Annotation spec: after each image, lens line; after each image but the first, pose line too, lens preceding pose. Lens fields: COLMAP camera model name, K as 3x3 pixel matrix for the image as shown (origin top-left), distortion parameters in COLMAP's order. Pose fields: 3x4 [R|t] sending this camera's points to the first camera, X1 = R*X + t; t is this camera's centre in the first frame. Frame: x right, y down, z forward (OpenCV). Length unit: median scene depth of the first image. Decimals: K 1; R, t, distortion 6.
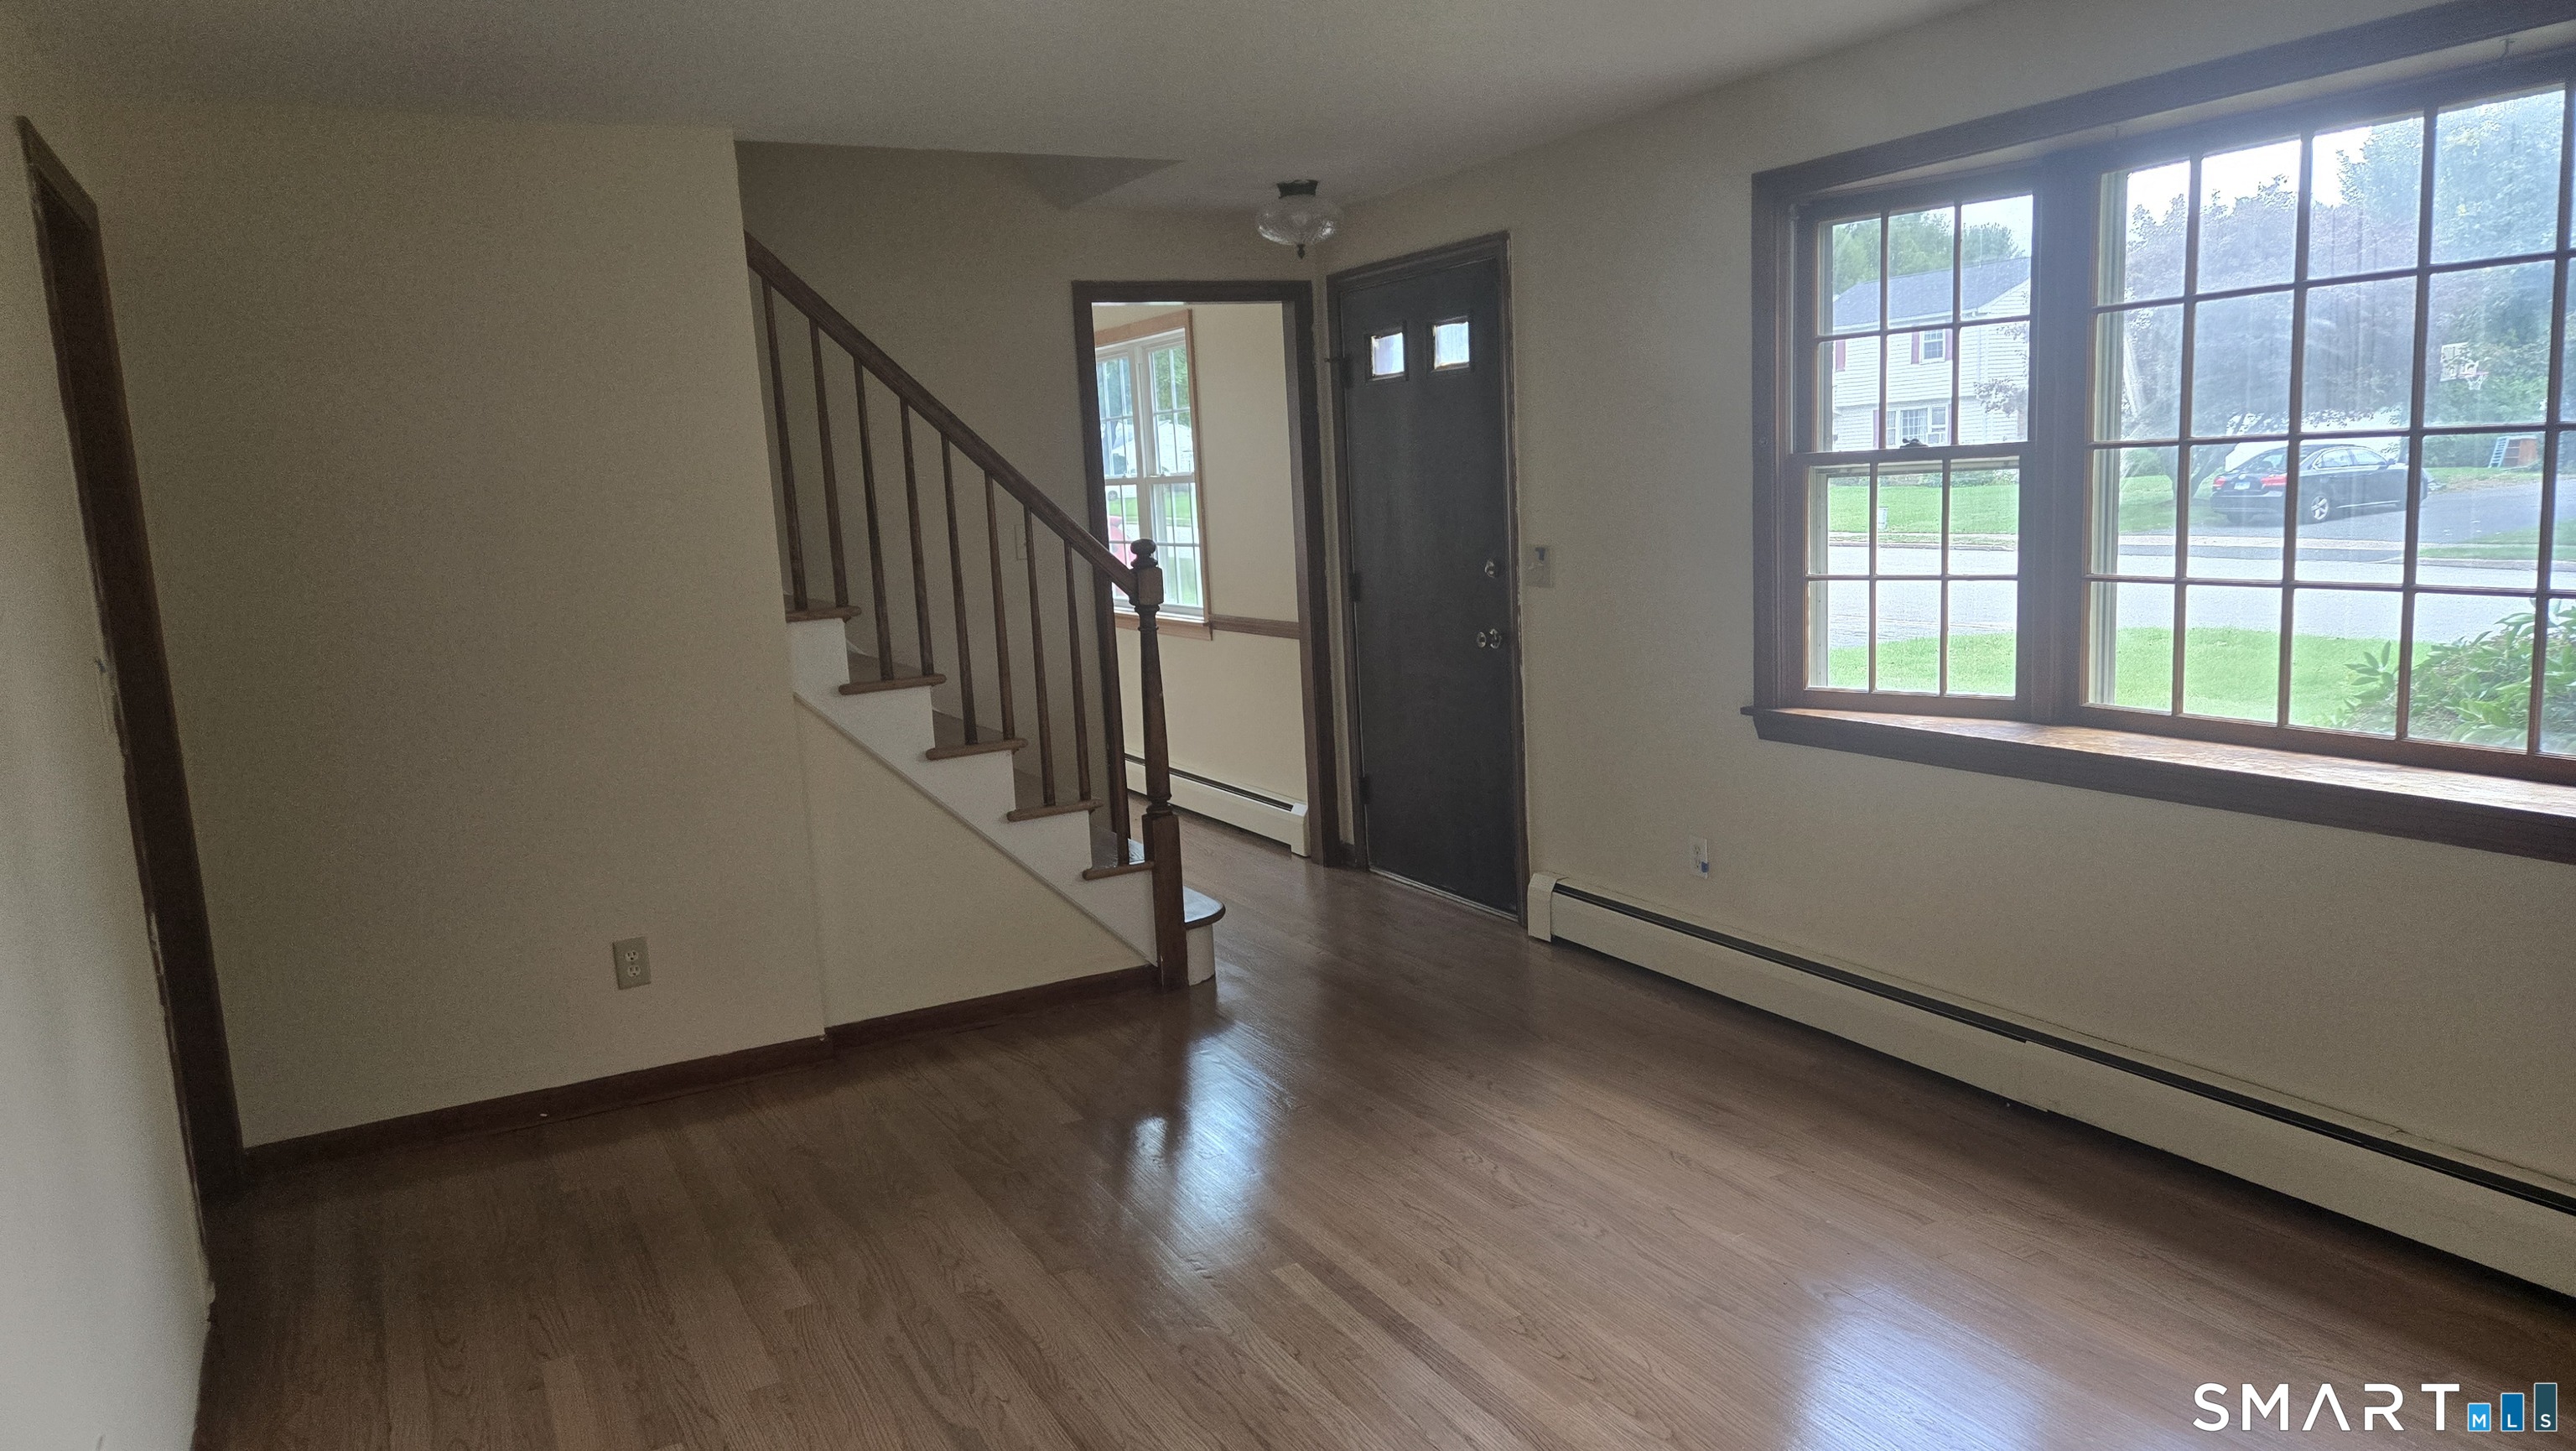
lens RADIAL K [[1730.4, 0, 1288.0], [0, 1730.4, 725.5], [0, 0, 1]] dist [0.083553, -0.078094]
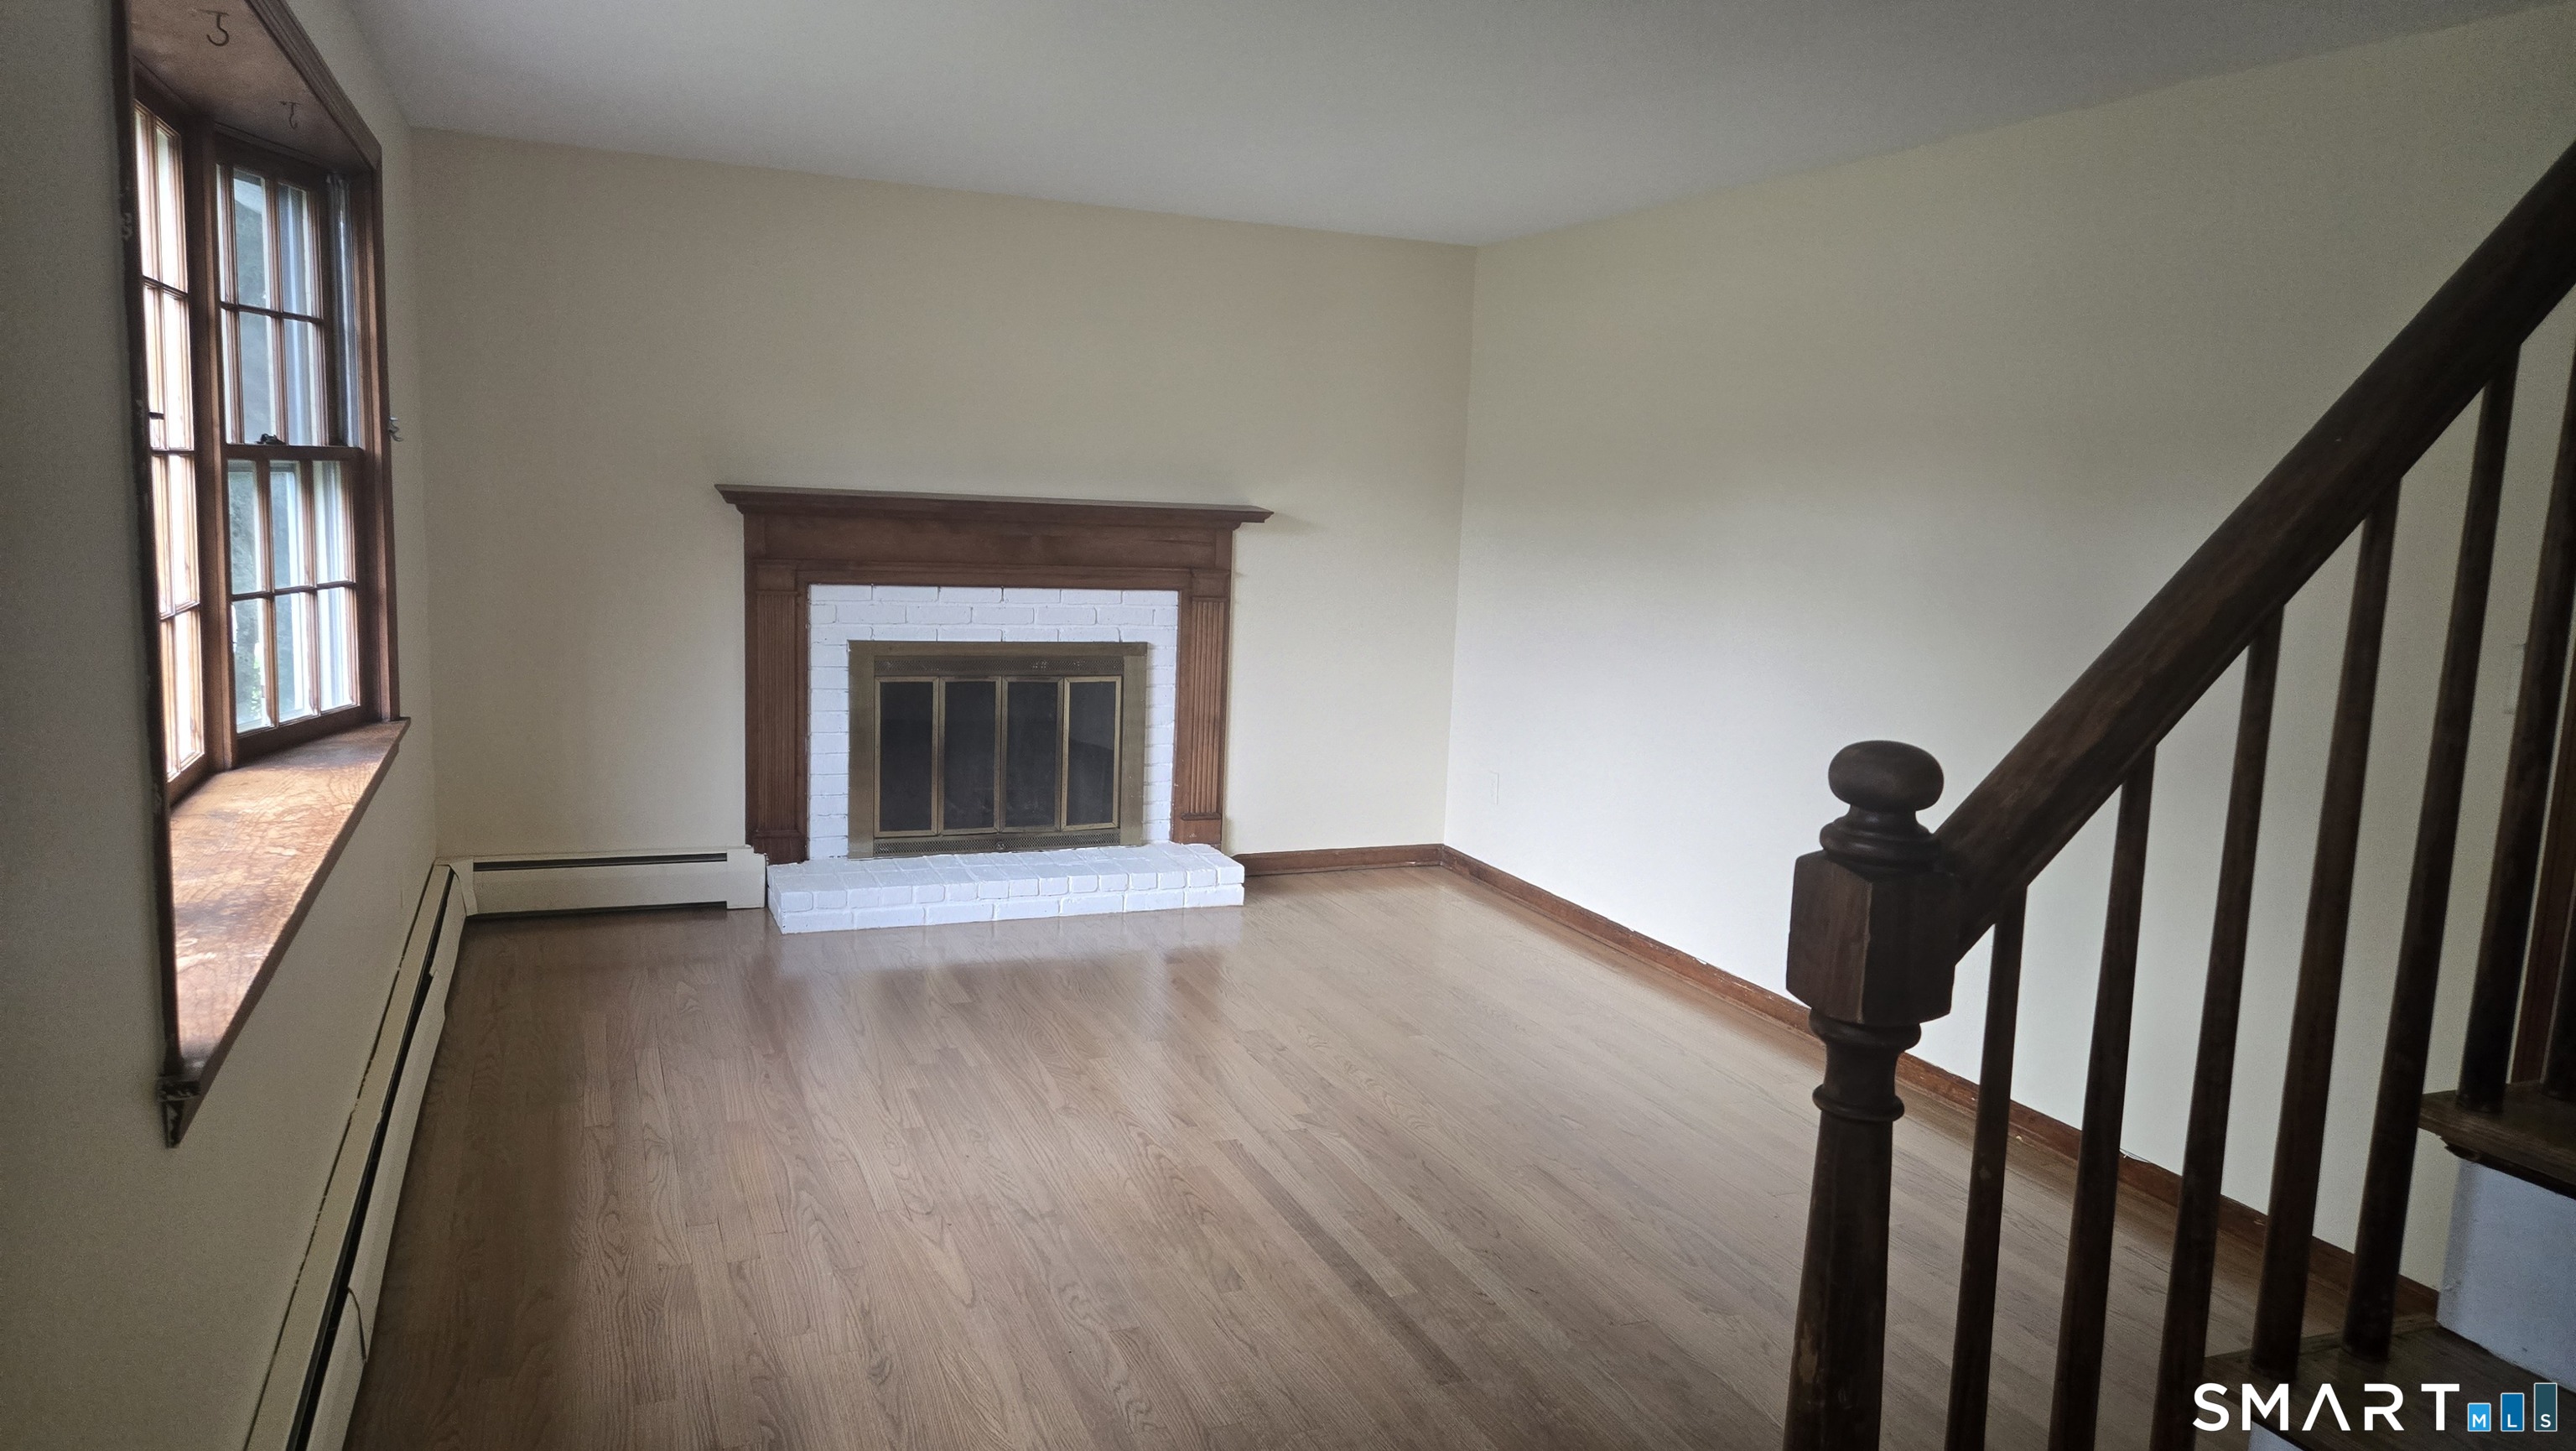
lens RADIAL K [[1730.4, 0, 1288.0], [0, 1730.4, 725.5], [0, 0, 1]] dist [0.083553, -0.078094]
pose [[-0.994175, -0.003840, 0.107713, -0.041681], [0.026345, 0.960392, 0.277404, -0.267667], [-0.104512, 0.278626, -0.954696, 1.846181]]
